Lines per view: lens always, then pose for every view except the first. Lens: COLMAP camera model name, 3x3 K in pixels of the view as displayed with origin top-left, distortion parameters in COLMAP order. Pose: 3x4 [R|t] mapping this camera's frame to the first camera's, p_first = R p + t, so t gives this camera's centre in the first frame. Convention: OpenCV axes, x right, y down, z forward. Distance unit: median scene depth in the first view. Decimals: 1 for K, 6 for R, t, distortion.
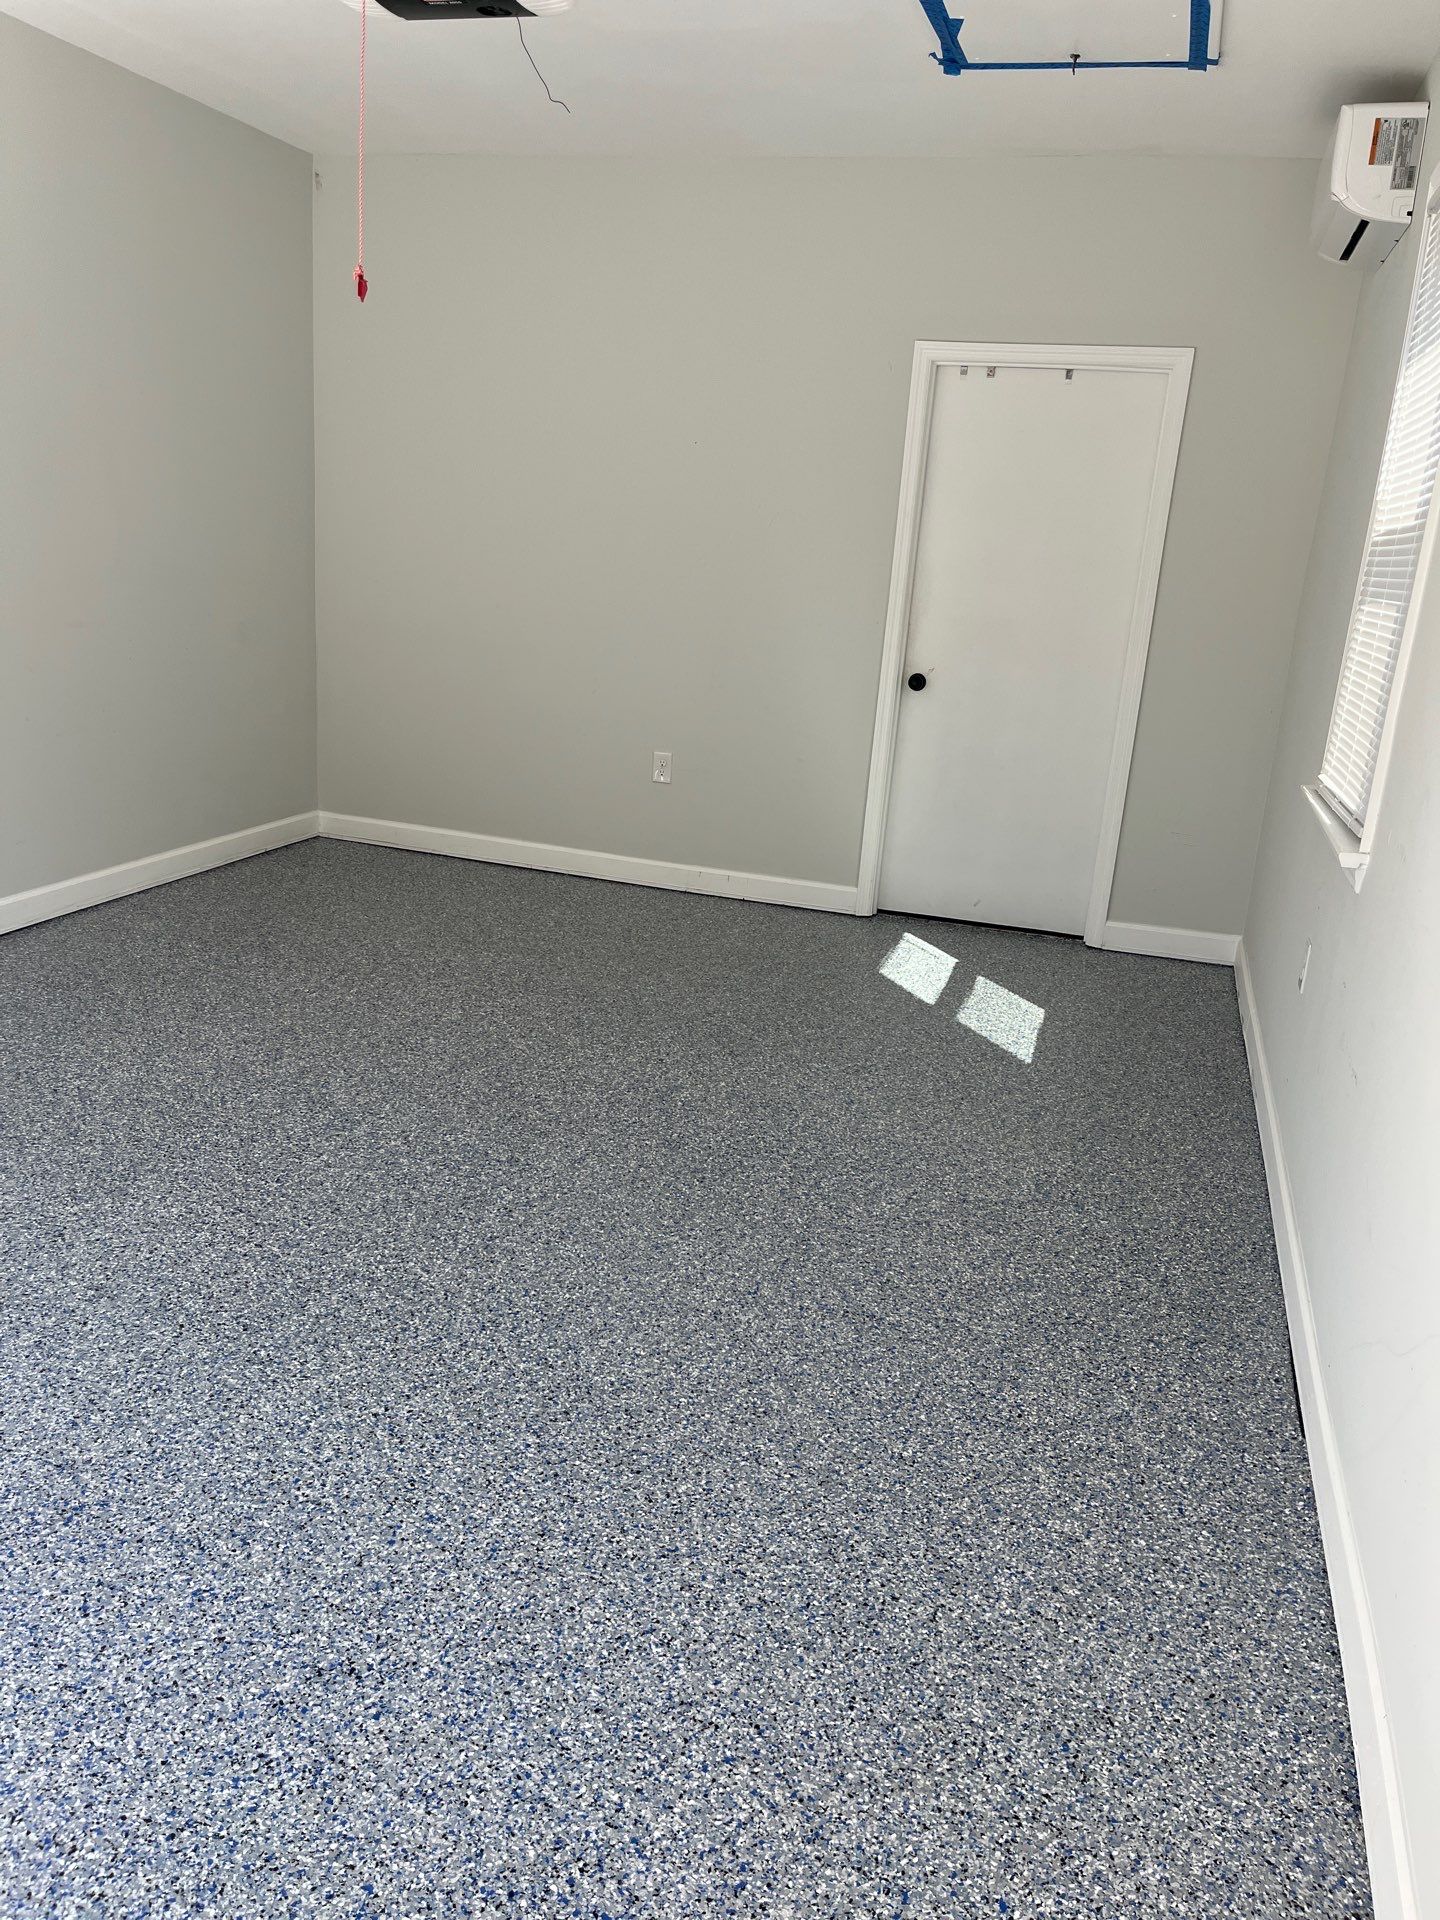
lens RADIAL K [[1472.7, 0, 719.7], [0, 1472.7, 953.2], [0, 0, 1]] dist [0.053119, -0.068441]
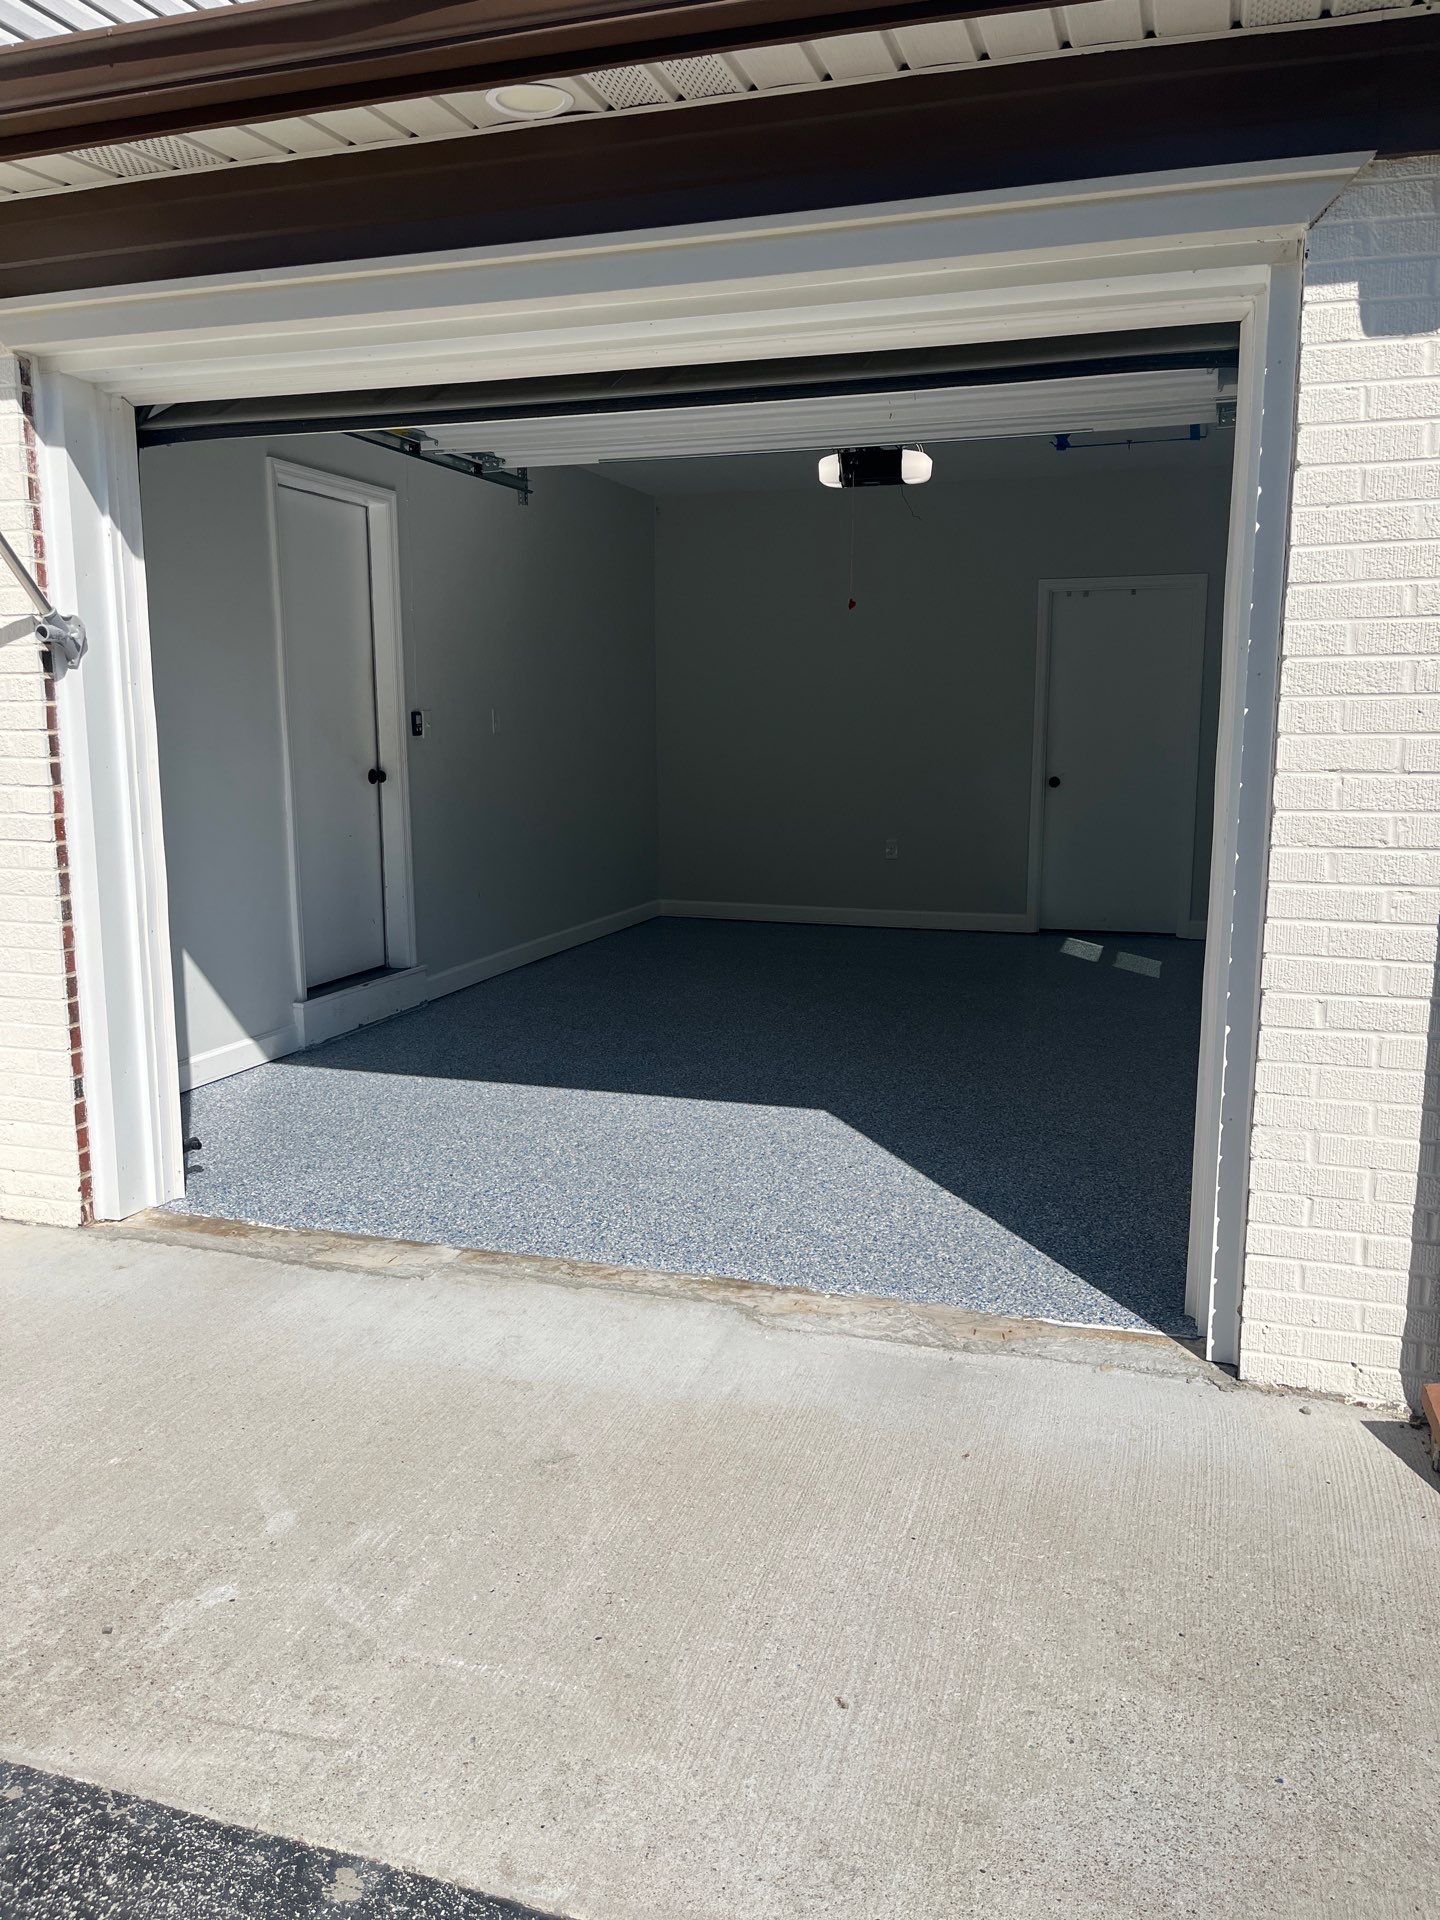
lens RADIAL K [[1472.7, 0, 727.6], [0, 1472.7, 954.9], [0, 0, 1]] dist [0.053119, -0.068441]
pose [[0.997327, -0.072665, -0.007693, -0.226723], [0.071262, 0.990511, -0.117510, 0.168482], [0.016158, 0.116648, 0.993042, -0.584697]]
